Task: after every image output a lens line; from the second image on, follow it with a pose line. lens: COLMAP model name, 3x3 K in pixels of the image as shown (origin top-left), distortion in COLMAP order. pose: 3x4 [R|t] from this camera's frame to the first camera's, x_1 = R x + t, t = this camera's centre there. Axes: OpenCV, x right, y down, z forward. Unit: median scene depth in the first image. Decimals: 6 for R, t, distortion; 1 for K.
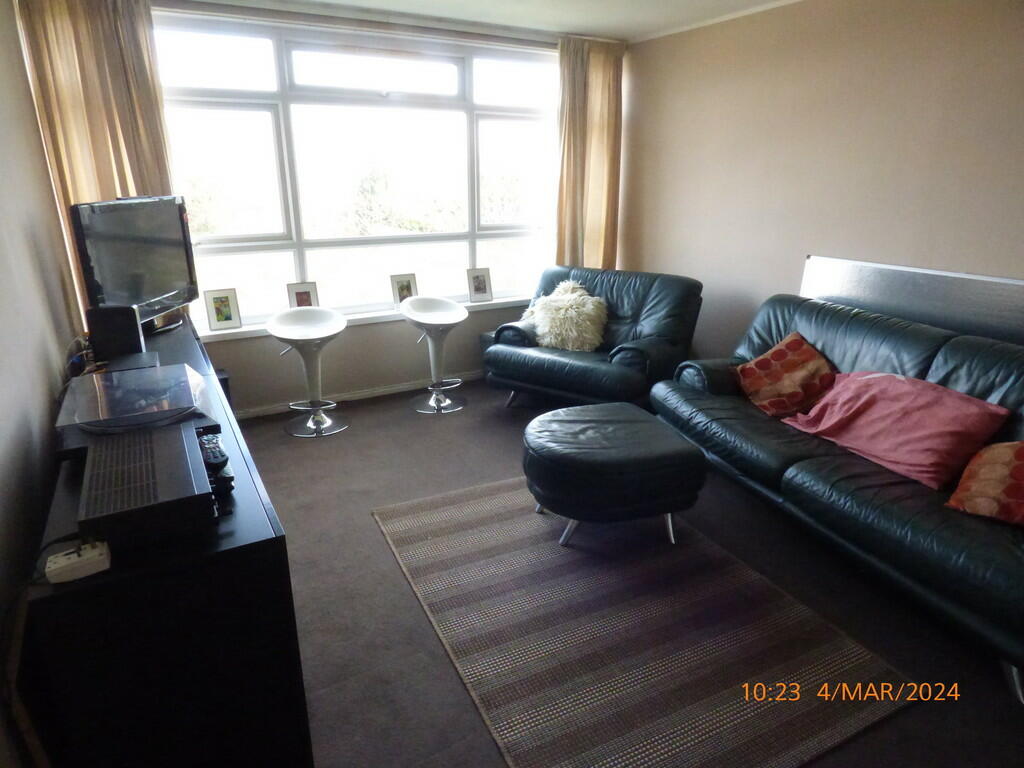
lens RADIAL K [[605.4, 0, 515.9], [0, 605.4, 378.5], [0, 0, 1]] dist [0.009129, 0.000957]
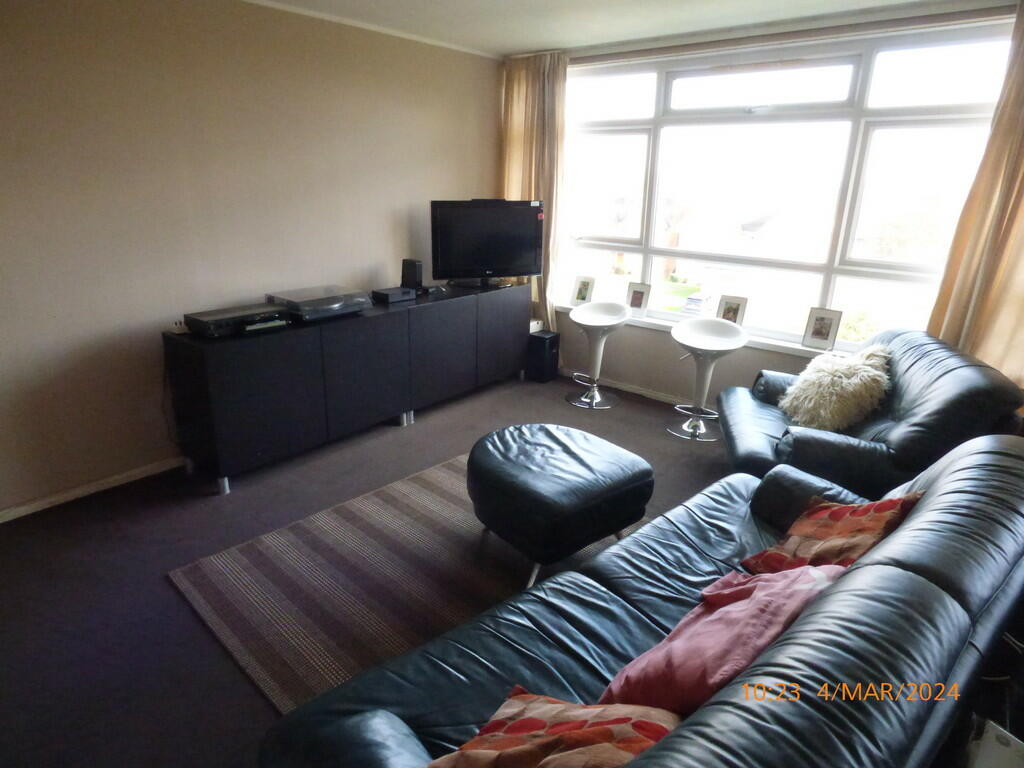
lens RADIAL K [[605.4, 0, 515.5], [0, 605.4, 389.0], [0, 0, 1]] dist [0.009129, 0.000957]
pose [[0.372843, 0.312193, -0.873798, 0.614986], [-0.329162, 0.924957, 0.190020, -0.113415], [0.867548, 0.216773, 0.447626, 0.328630]]
